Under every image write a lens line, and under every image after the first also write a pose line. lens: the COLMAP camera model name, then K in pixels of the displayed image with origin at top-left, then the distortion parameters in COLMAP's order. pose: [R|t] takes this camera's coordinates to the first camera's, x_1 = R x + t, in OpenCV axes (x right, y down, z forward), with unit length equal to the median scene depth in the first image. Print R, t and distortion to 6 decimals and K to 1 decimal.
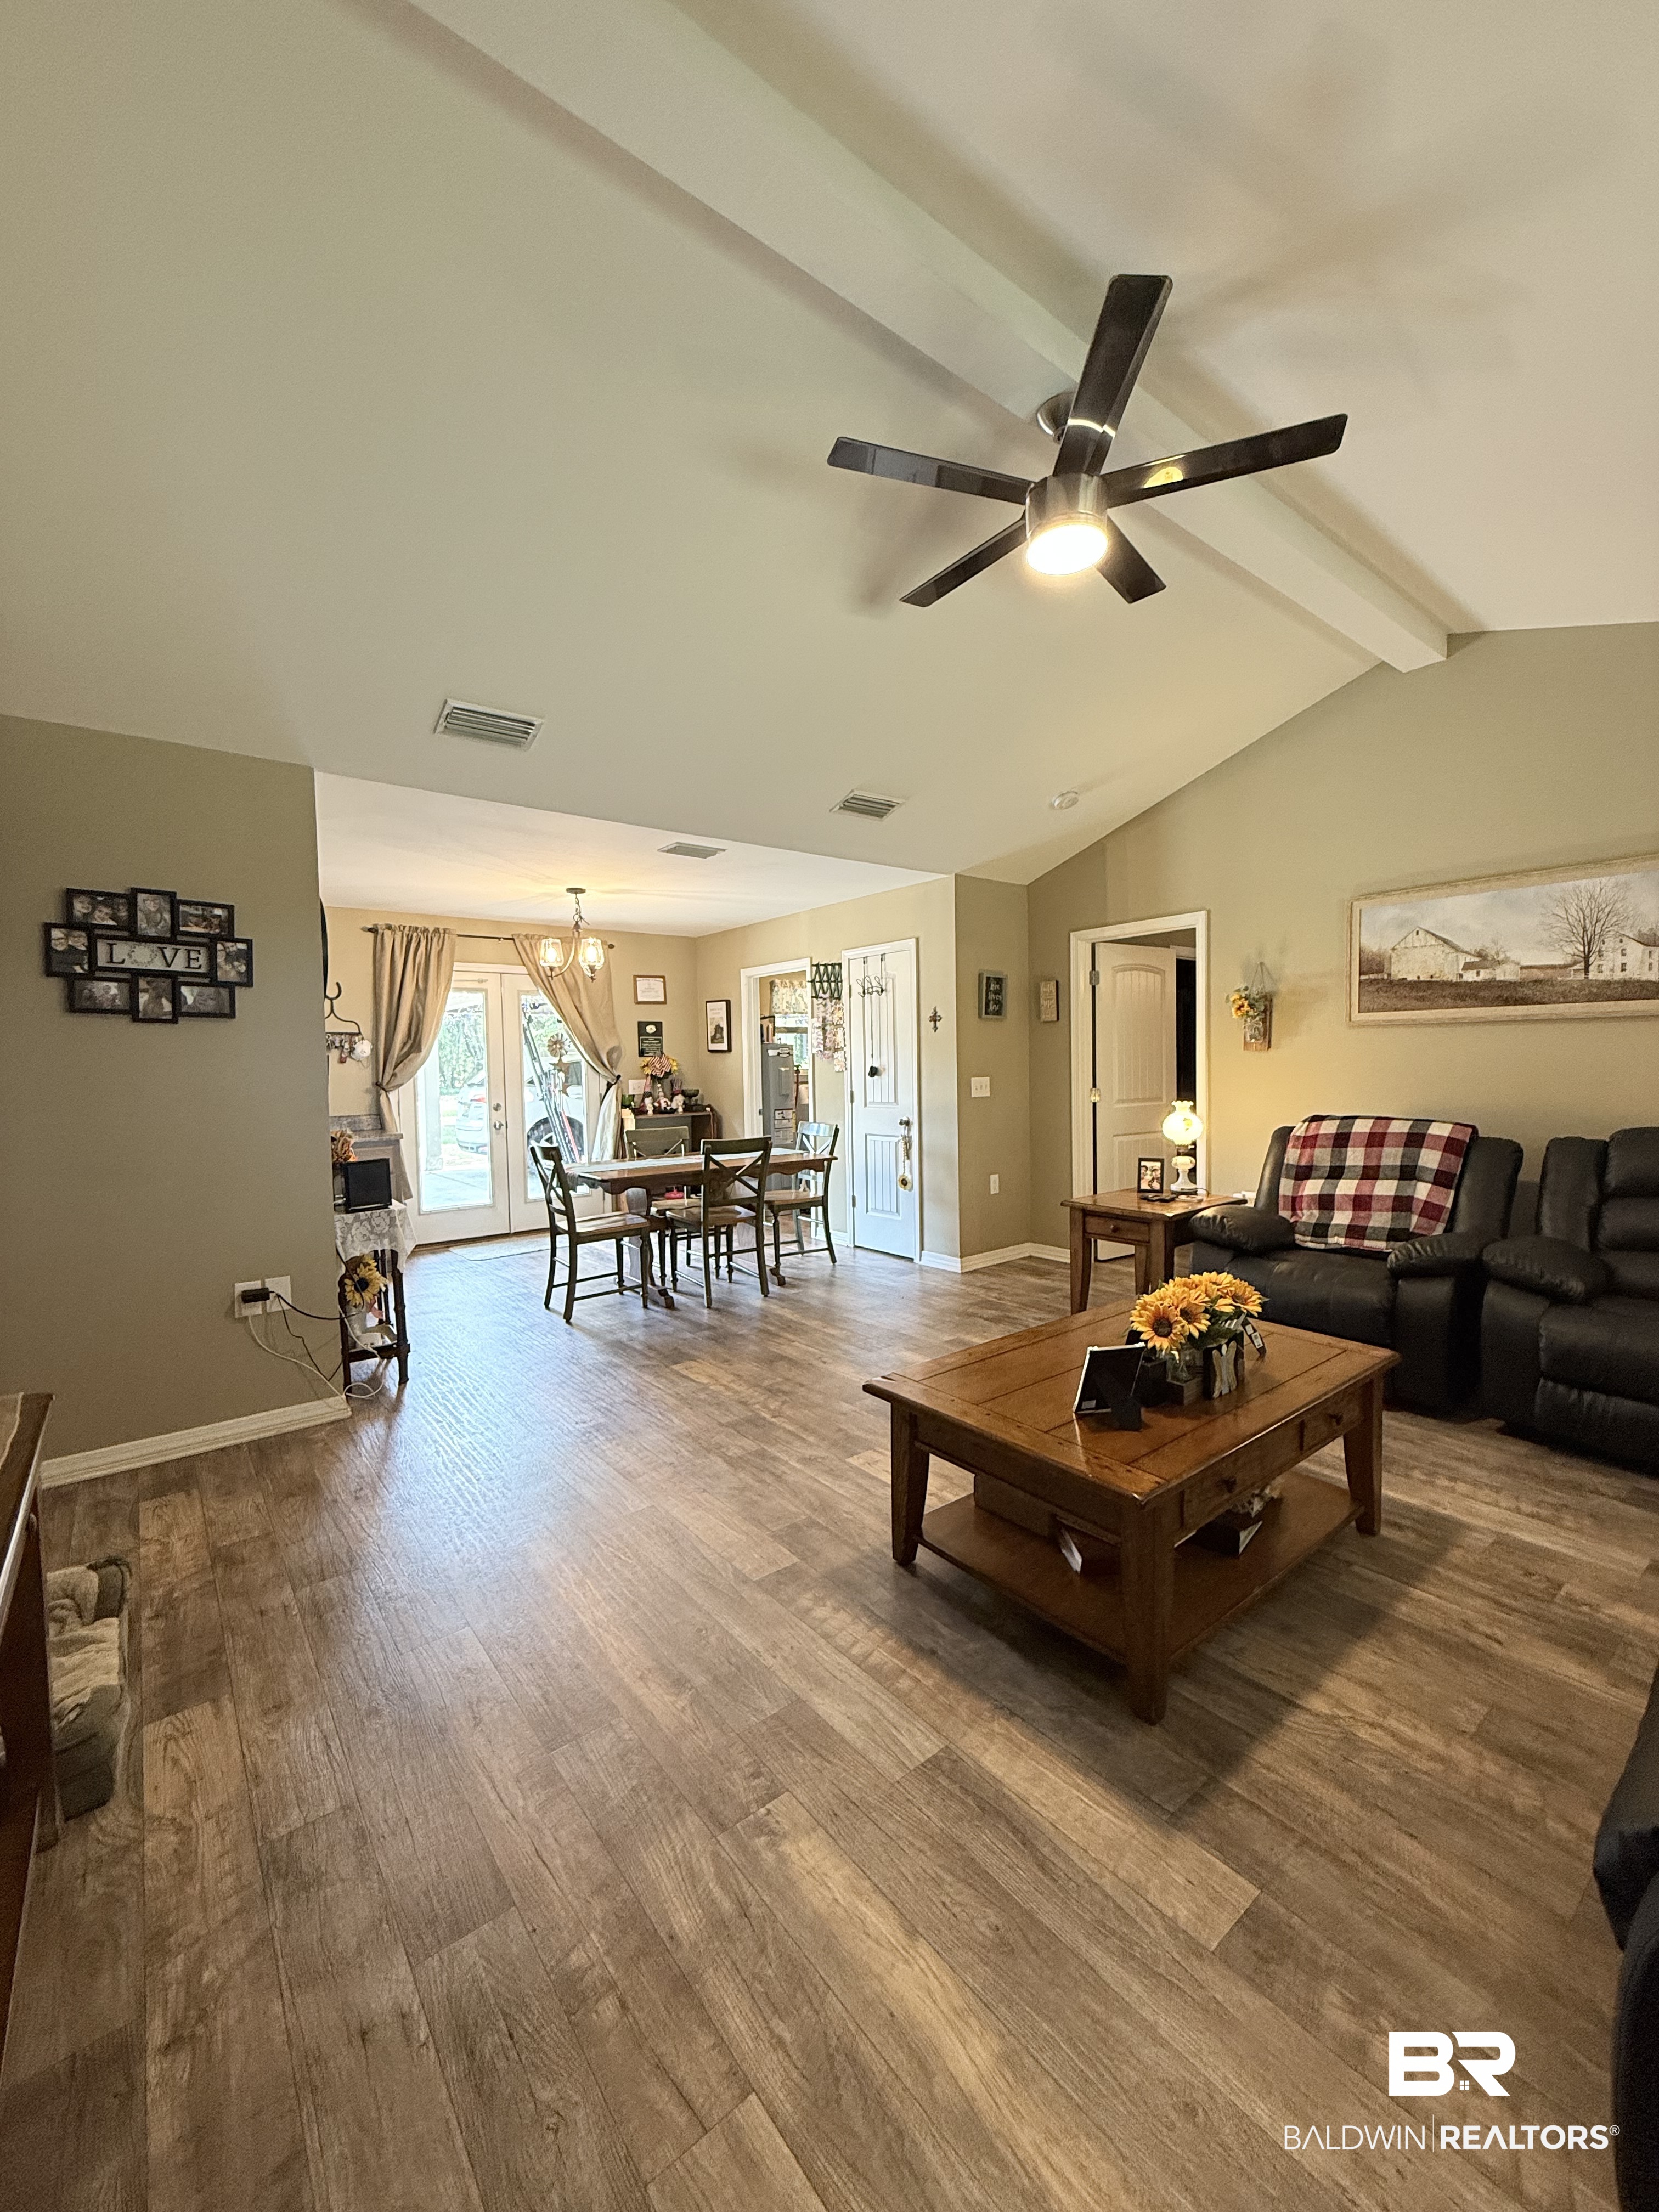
lens RADIAL K [[881.3, 0, 831.2], [0, 881.3, 1099.4], [0, 0, 1]] dist [-0.001555, 0.000036]
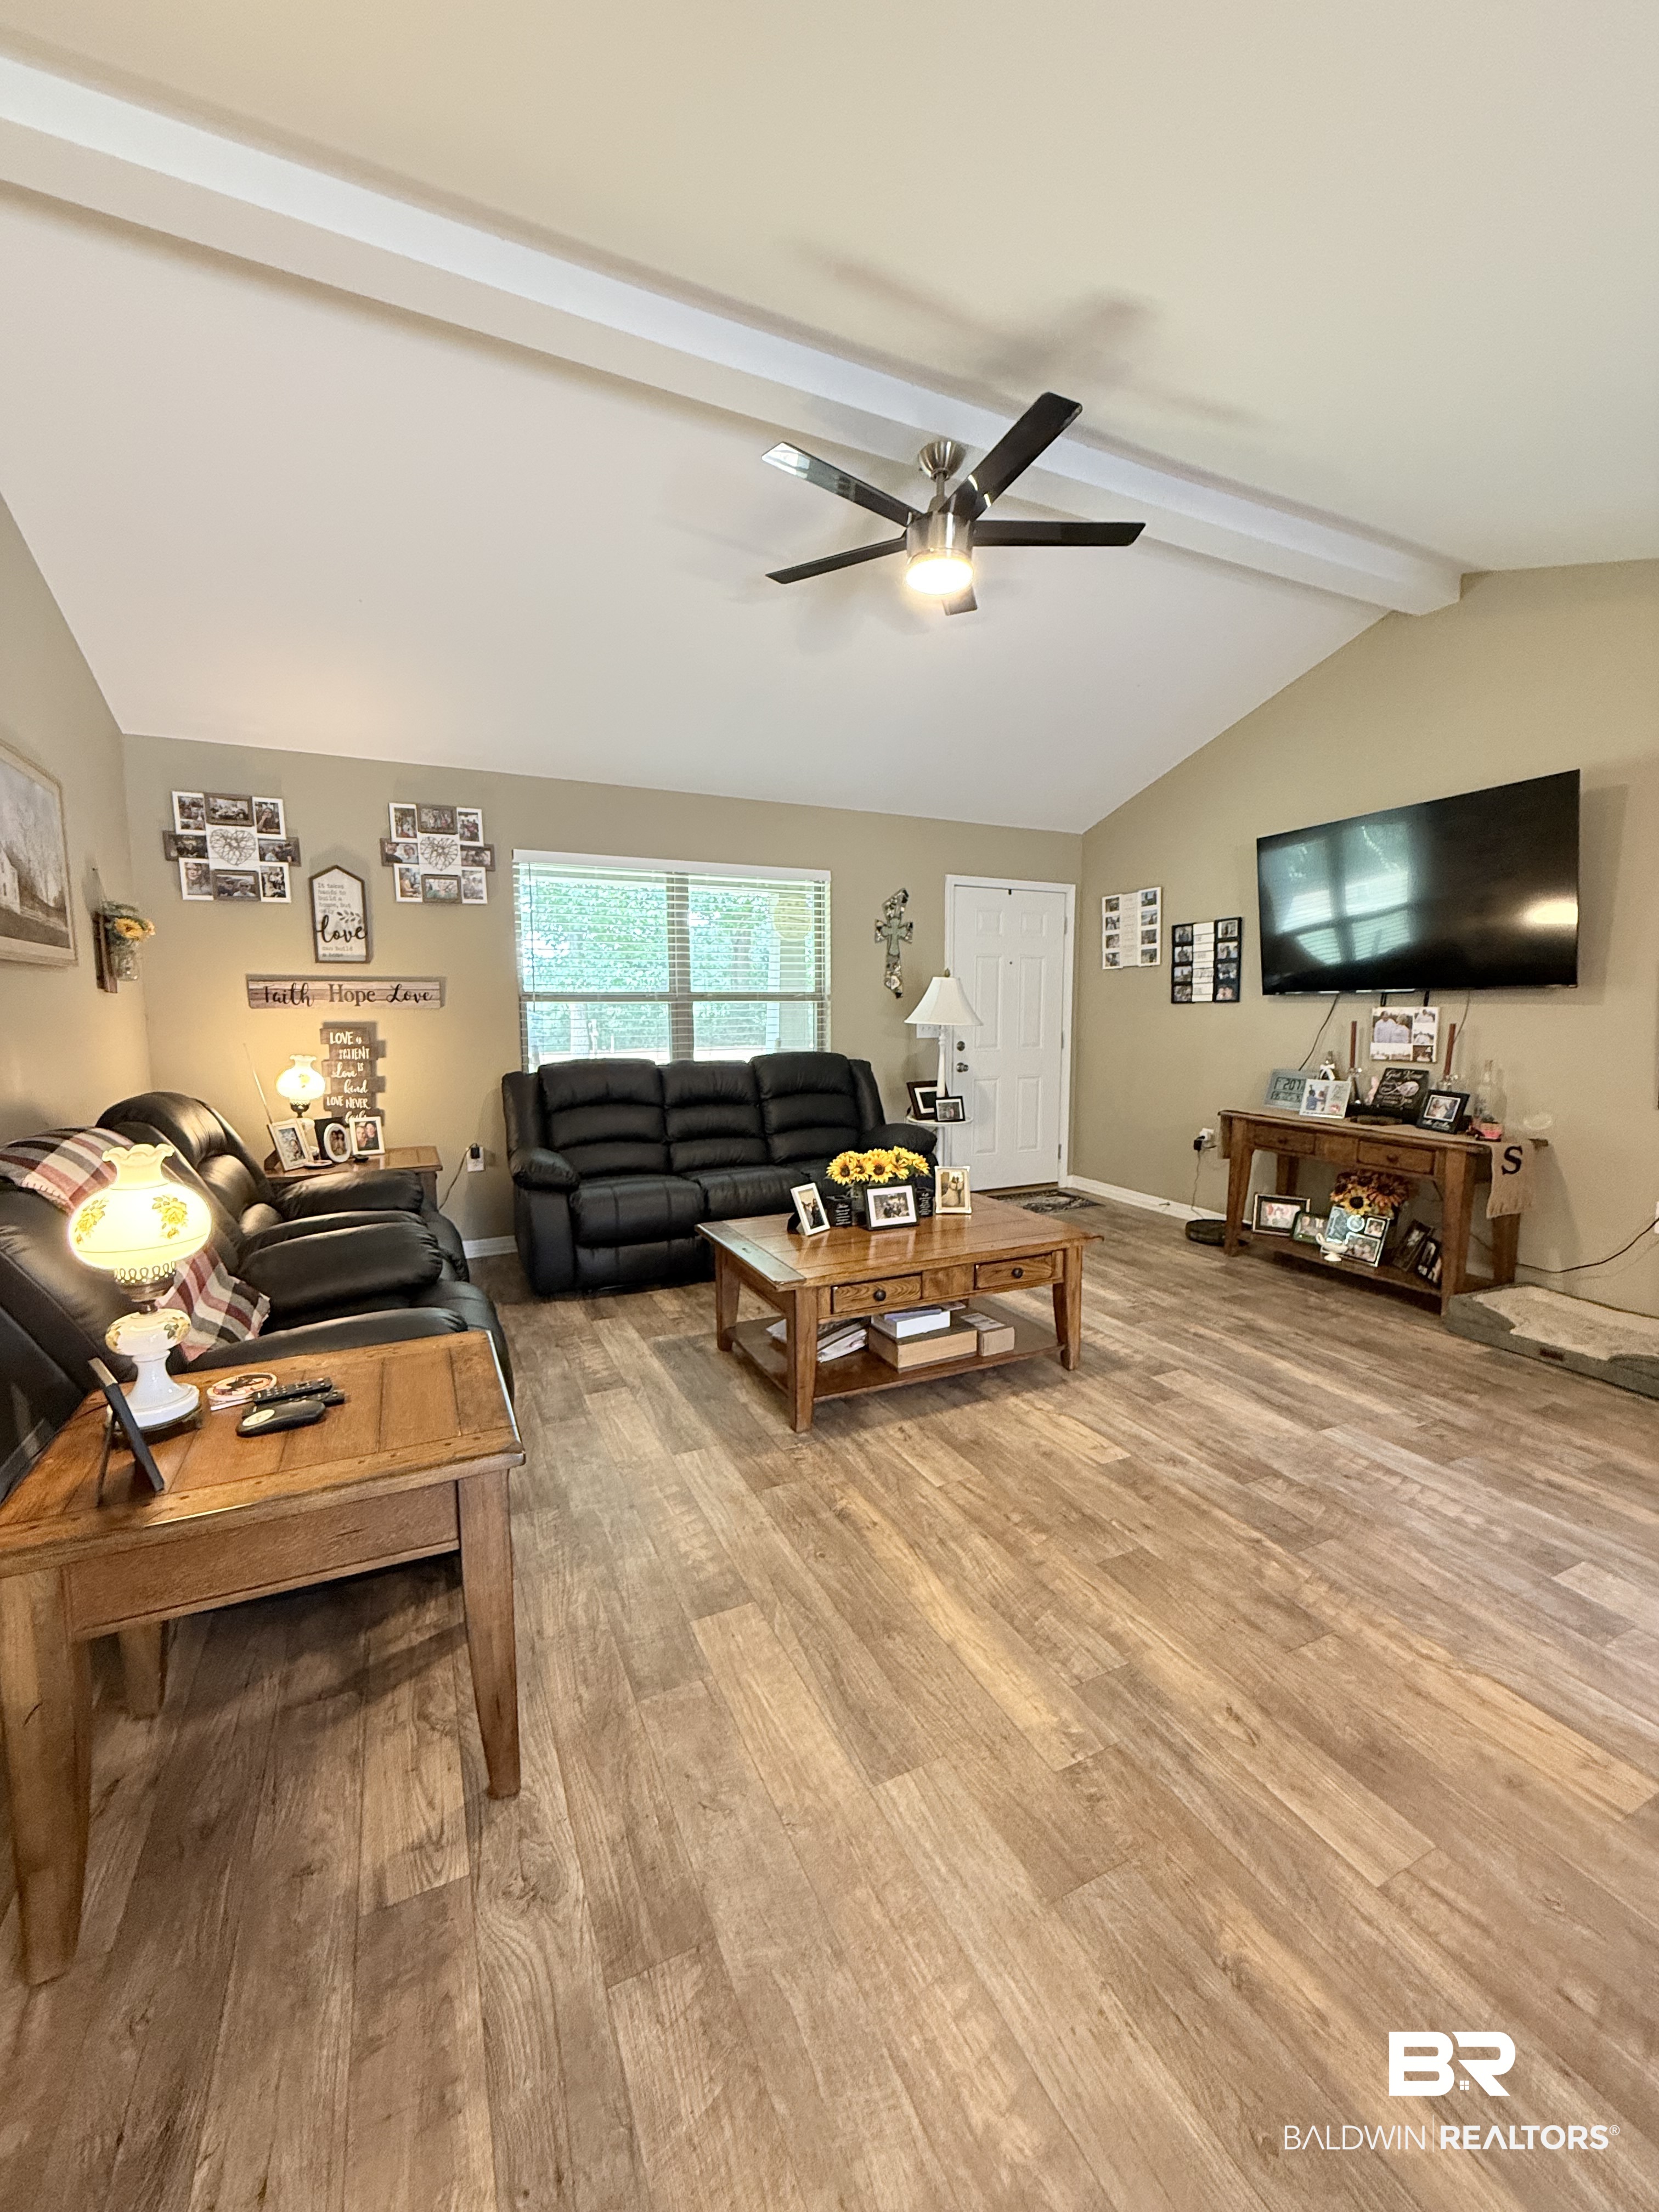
lens RADIAL K [[884.2, 0, 832.1], [0, 884.2, 1098.8], [0, 0, 1]] dist [-0.000524, 0.000635]
pose [[-0.976561, -0.004459, 0.215194, 0.114385], [0.027535, 0.988982, 0.145451, -0.078997], [-0.213472, 0.147967, -0.965679, 1.788969]]
